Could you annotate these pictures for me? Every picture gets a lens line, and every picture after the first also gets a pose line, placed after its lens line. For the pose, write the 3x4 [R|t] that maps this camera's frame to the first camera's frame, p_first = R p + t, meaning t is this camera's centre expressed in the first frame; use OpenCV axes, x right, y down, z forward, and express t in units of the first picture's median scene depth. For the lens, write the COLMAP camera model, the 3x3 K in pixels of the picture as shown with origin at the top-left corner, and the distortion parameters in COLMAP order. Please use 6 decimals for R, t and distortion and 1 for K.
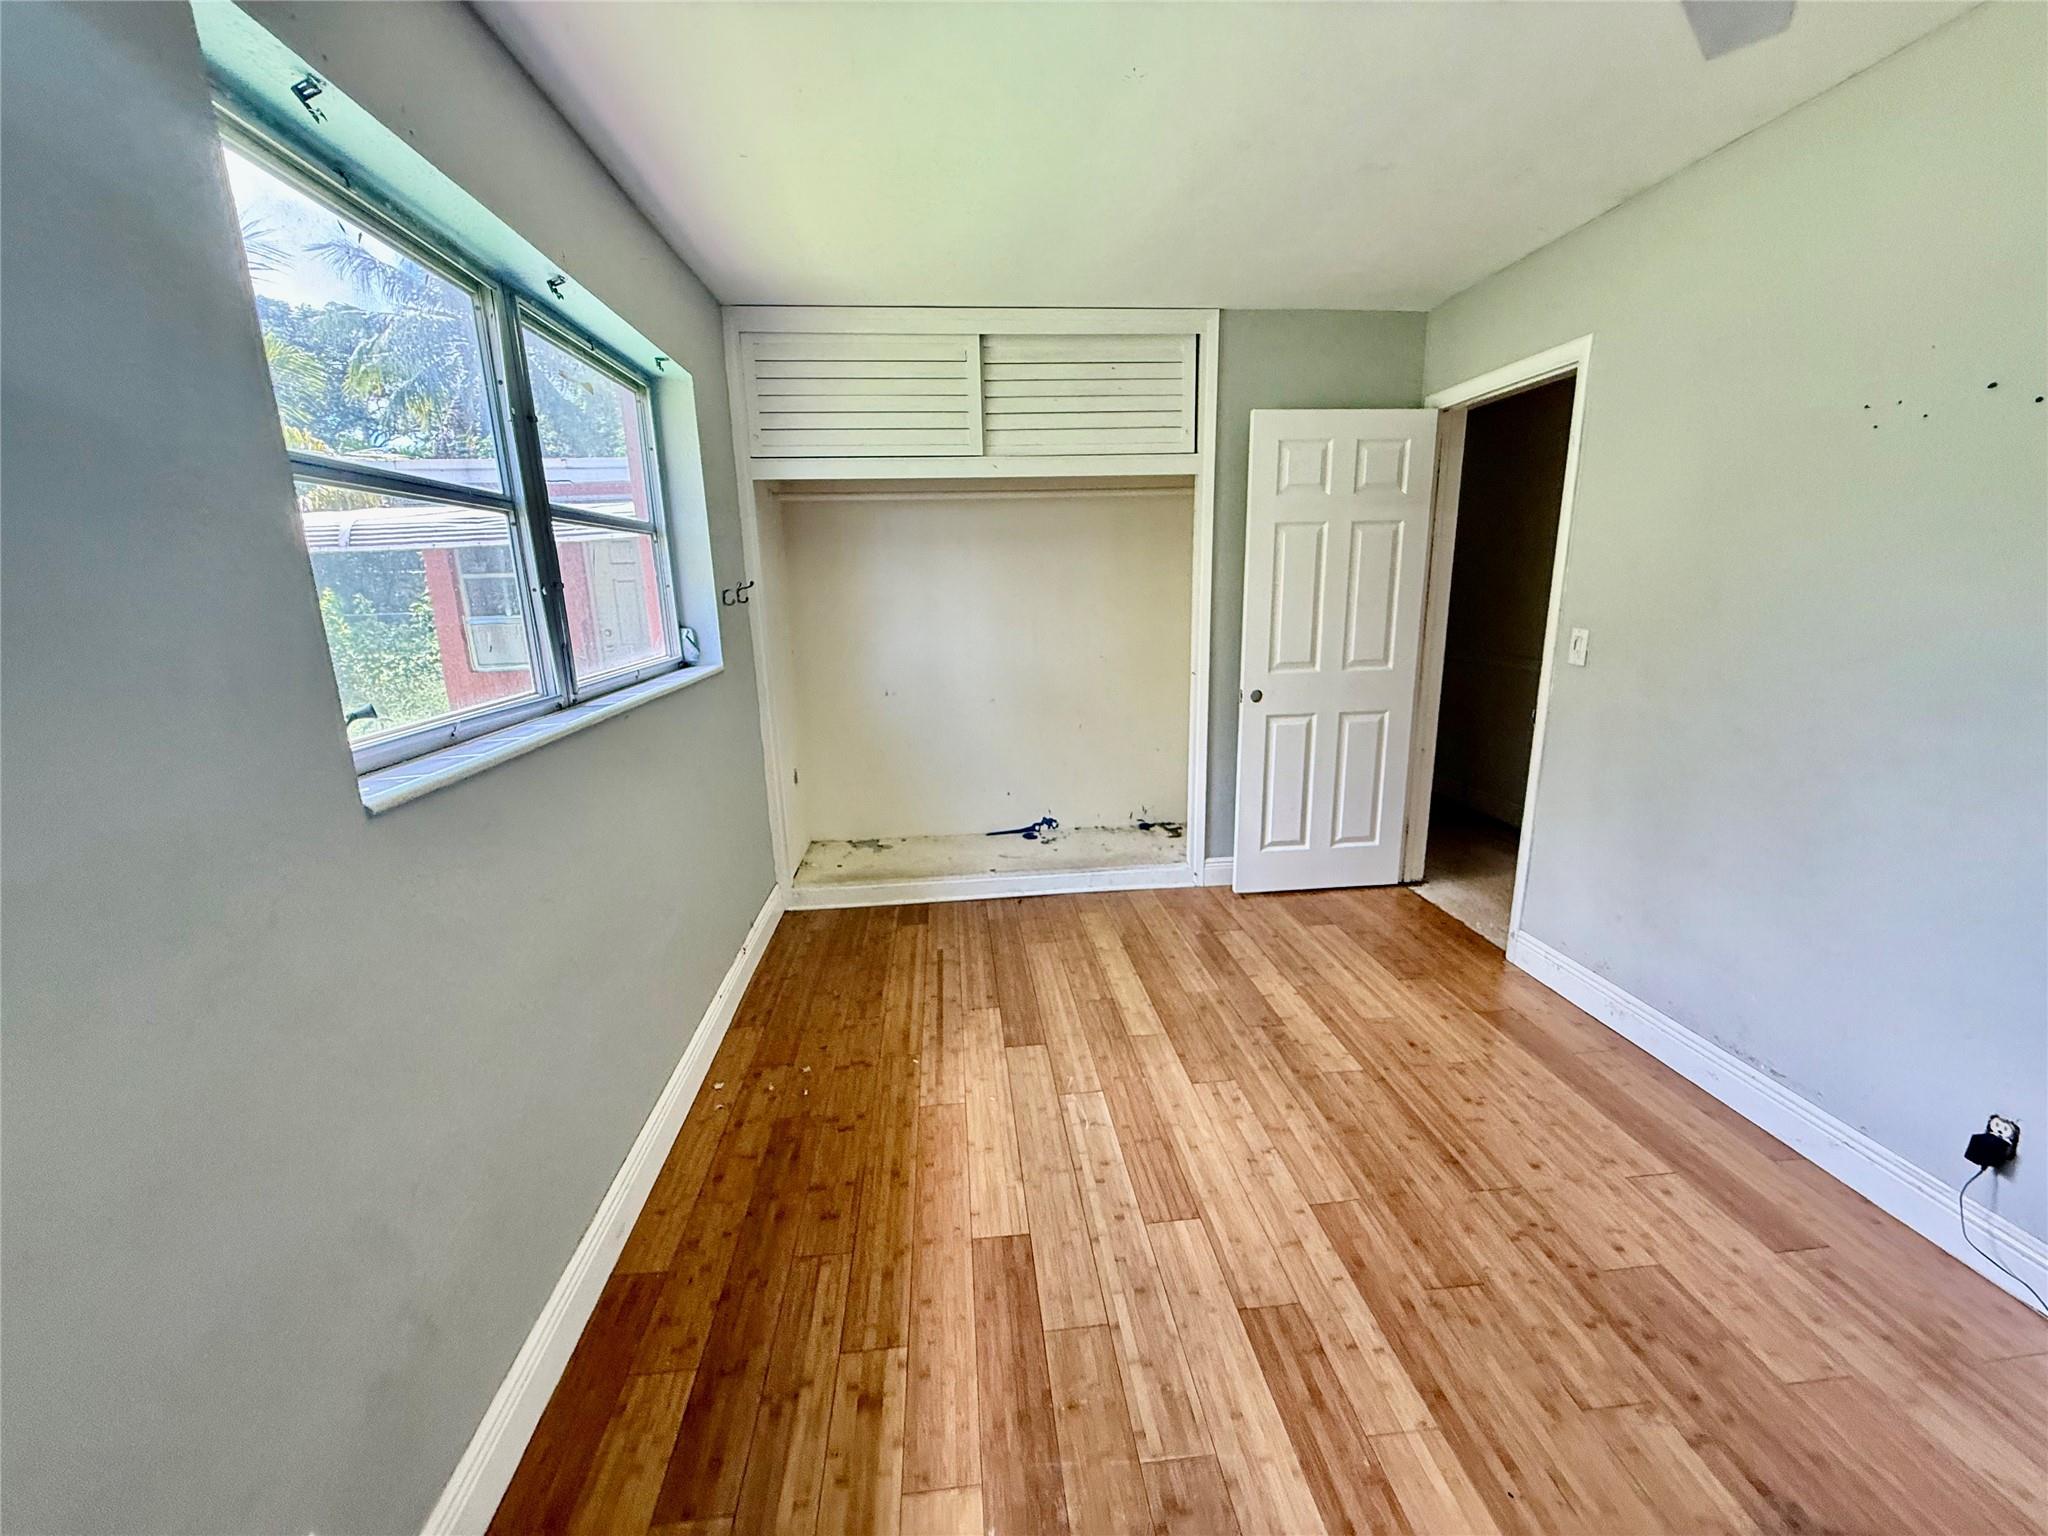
lens RADIAL K [[817.8, 0, 1024.2], [0, 817.8, 769.3], [0, 0, 1]] dist [0.000240, -0.000094]
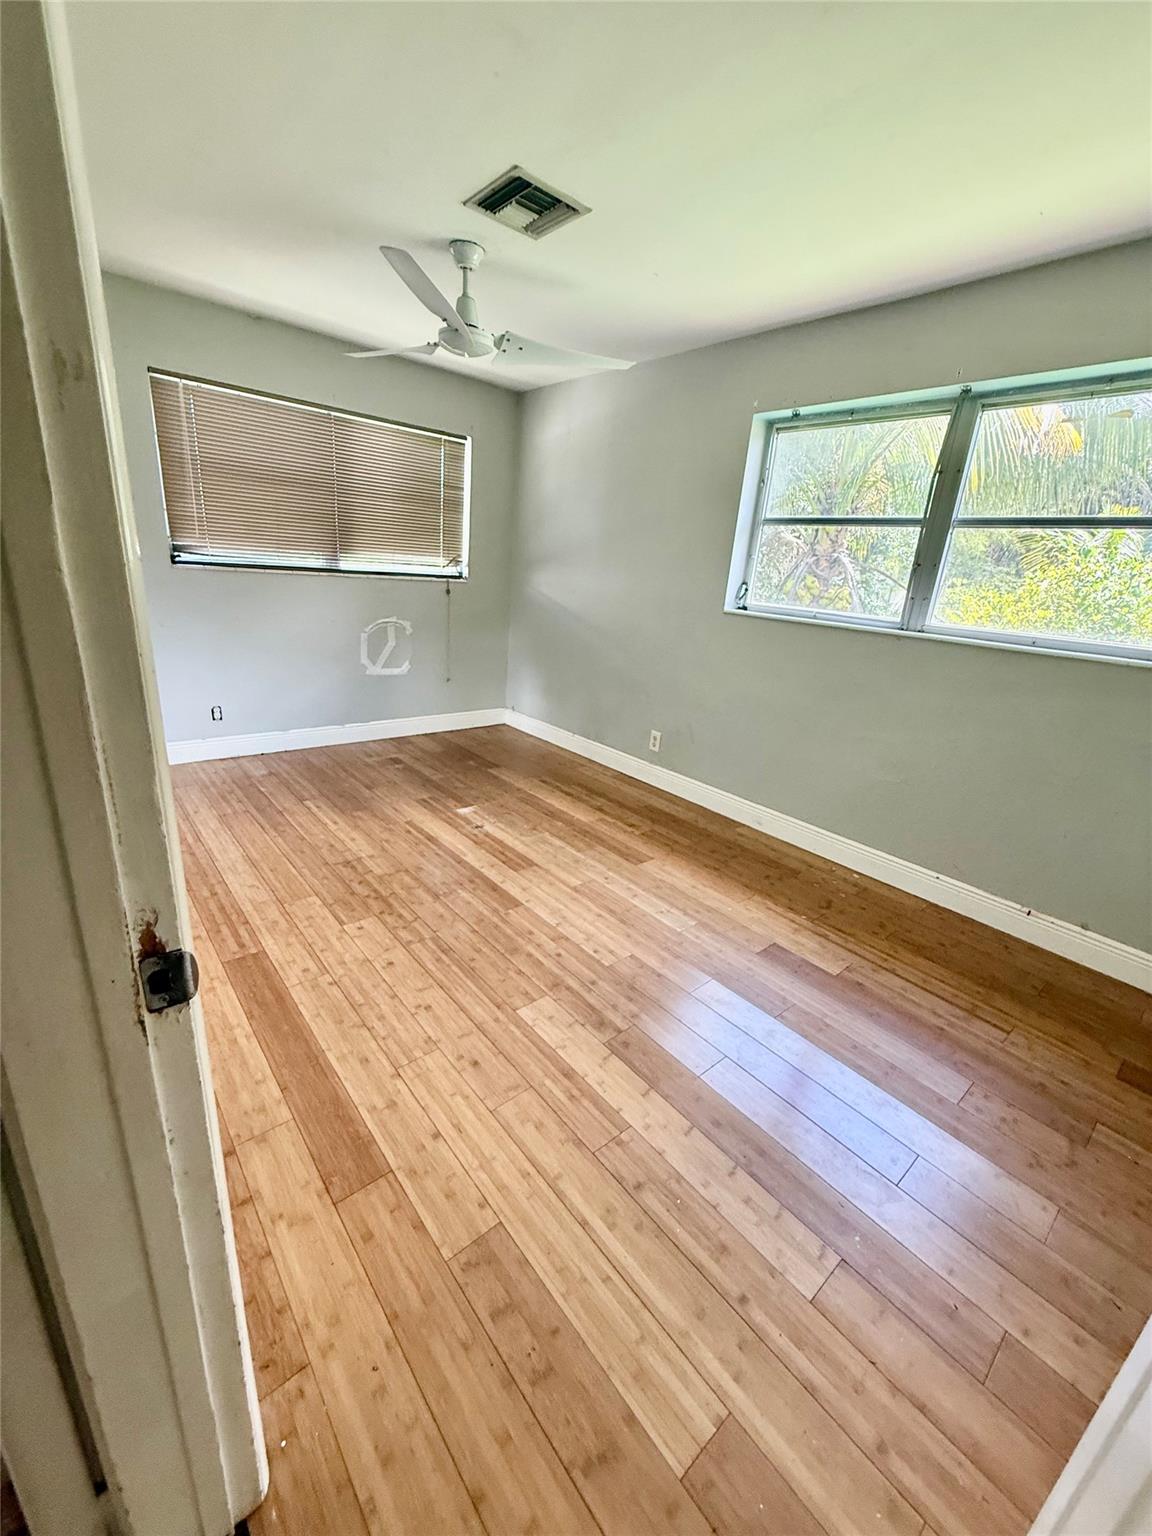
lens RADIAL K [[613.4, 0, 575.5], [0, 613.4, 768.4], [0, 0, 1]] dist [0.000240, -0.000094]
pose [[-0.819856, 0.145979, -0.553648, 0.864338], [-0.181224, 0.851082, 0.492765, -0.351804], [0.543133, 0.504331, -0.671310, 1.643380]]
